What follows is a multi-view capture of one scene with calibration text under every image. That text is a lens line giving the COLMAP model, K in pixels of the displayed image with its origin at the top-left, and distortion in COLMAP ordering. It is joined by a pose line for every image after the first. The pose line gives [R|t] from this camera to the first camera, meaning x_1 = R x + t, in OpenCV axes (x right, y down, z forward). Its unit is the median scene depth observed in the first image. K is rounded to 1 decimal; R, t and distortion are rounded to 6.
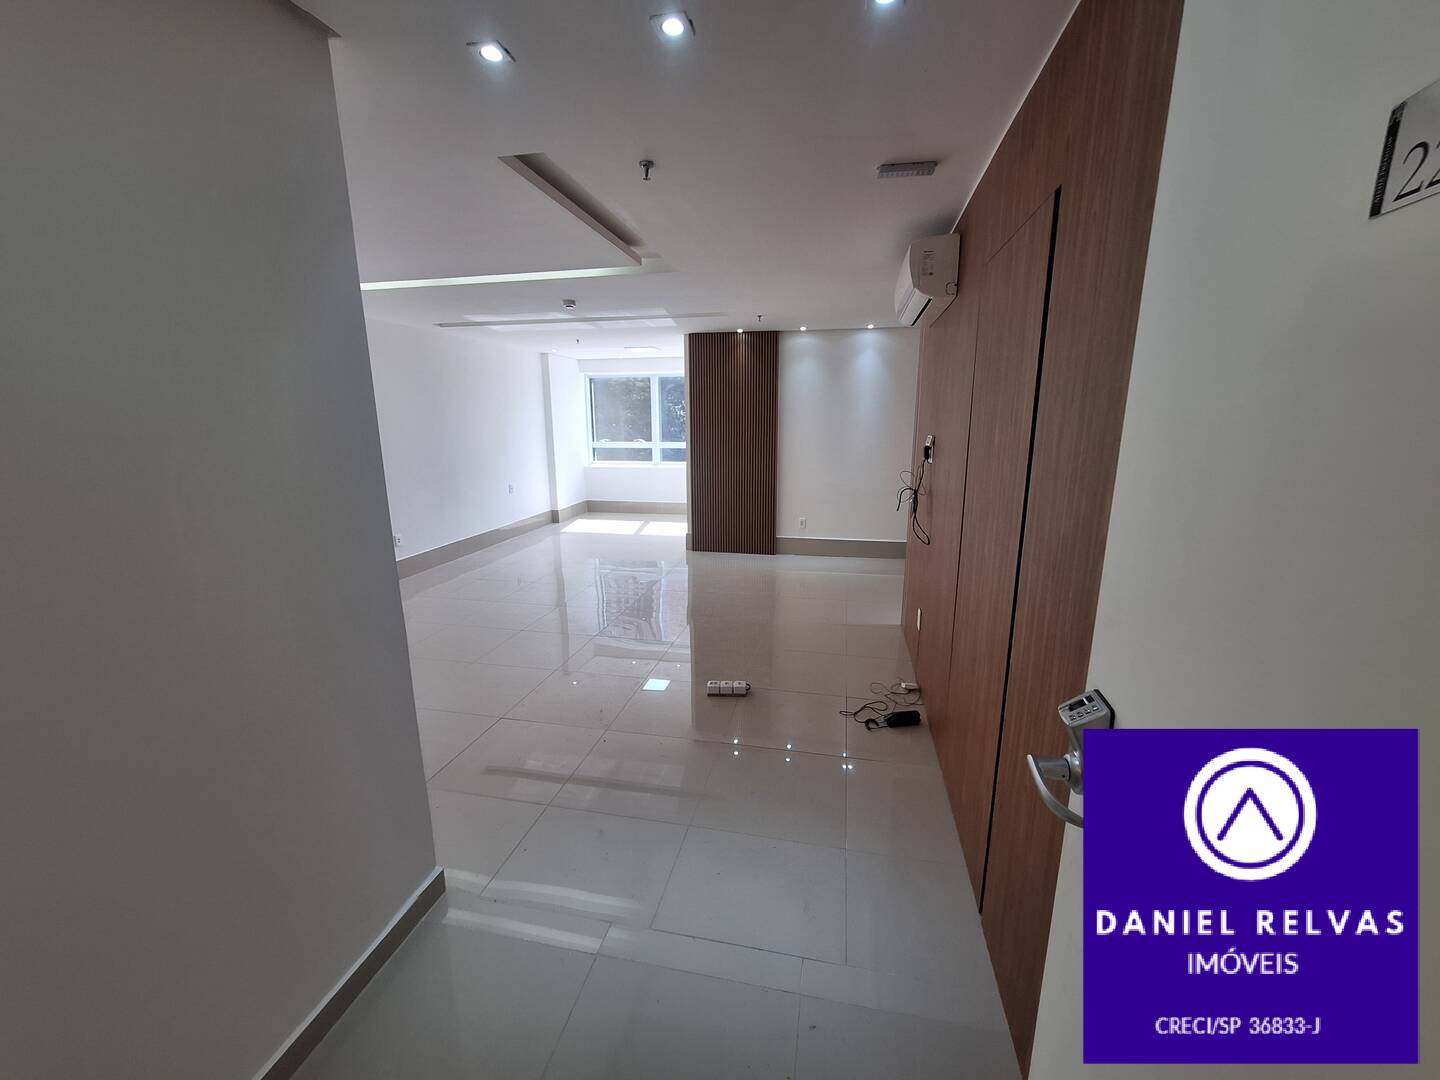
lens RADIAL K [[568.5, 0, 731.1], [0, 568.5, 533.4], [0, 0, 1]] dist [-0.002608, -0.000172]
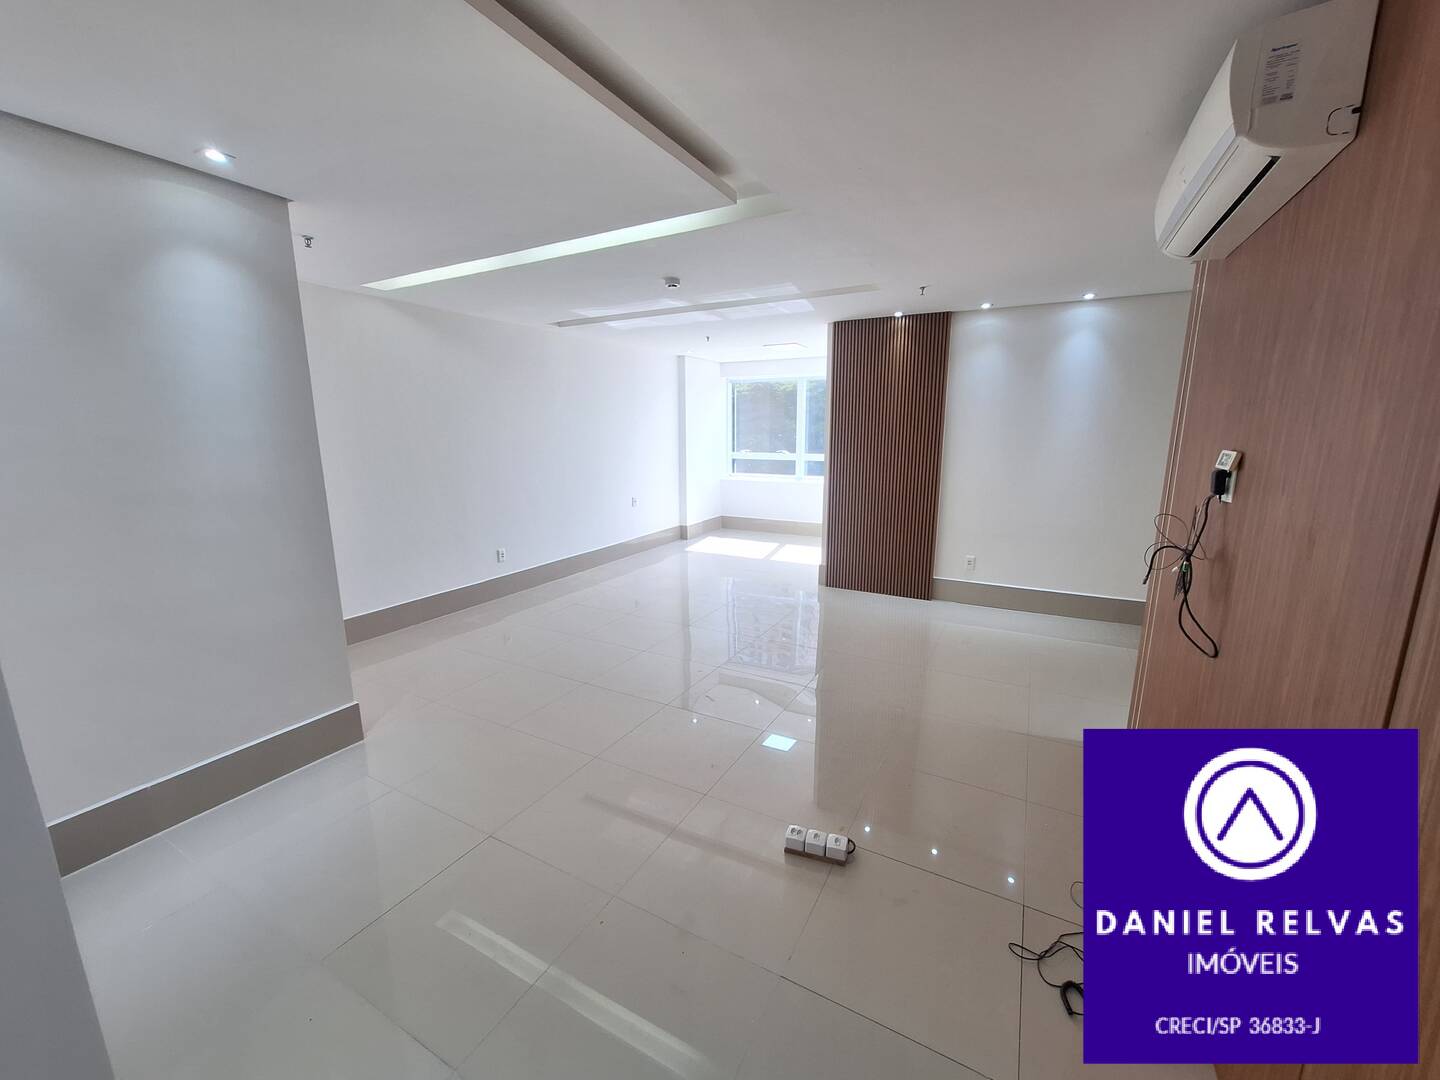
lens RADIAL K [[568.5, 0, 725.5], [0, 568.5, 538.9], [0, 0, 1]] dist [-0.002608, -0.000172]
pose [[0.955967, 0.056522, -0.287979, 0.025977], [-0.059175, 0.998248, -0.000506, -0.027160], [0.287446, 0.017525, 0.957637, 0.157312]]
